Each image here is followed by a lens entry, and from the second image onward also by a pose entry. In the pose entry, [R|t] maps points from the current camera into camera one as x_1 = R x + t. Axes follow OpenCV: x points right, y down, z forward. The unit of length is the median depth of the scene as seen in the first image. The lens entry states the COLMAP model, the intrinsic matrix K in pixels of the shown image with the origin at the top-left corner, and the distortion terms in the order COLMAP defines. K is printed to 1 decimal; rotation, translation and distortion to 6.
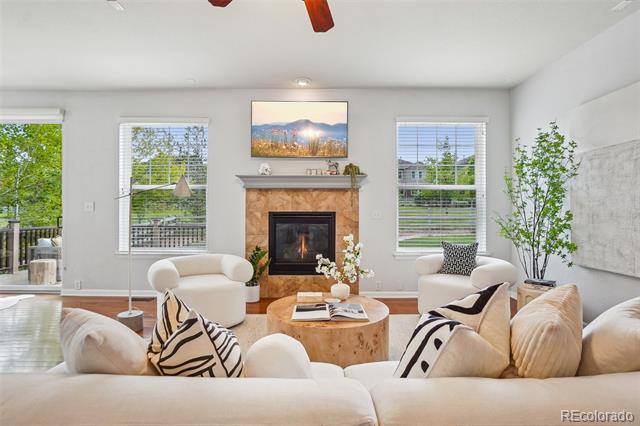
lens RADIAL K [[343.6, 0, 315.4], [0, 343.6, 208.0], [0, 0, 1]] dist [-0.024745, 0.011143]
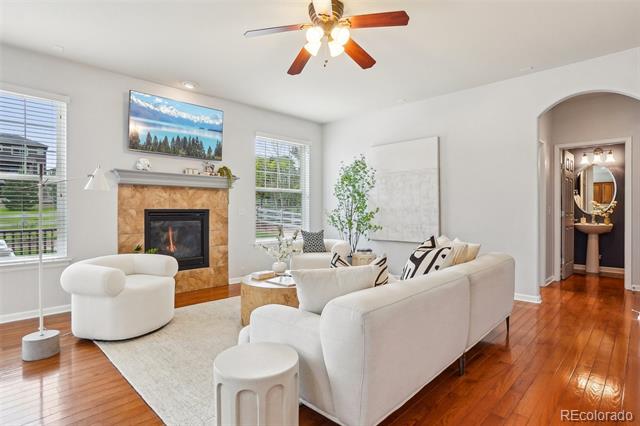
lens RADIAL K [[343.6, 0, 321.5], [0, 343.6, 210.7], [0, 0, 1]] dist [-0.024745, 0.011143]
pose [[0.694895, -0.005665, 0.719089, -0.478436], [-0.001839, 0.999952, 0.009655, 0.004827], [-0.719109, -0.008031, 0.694851, -0.015291]]
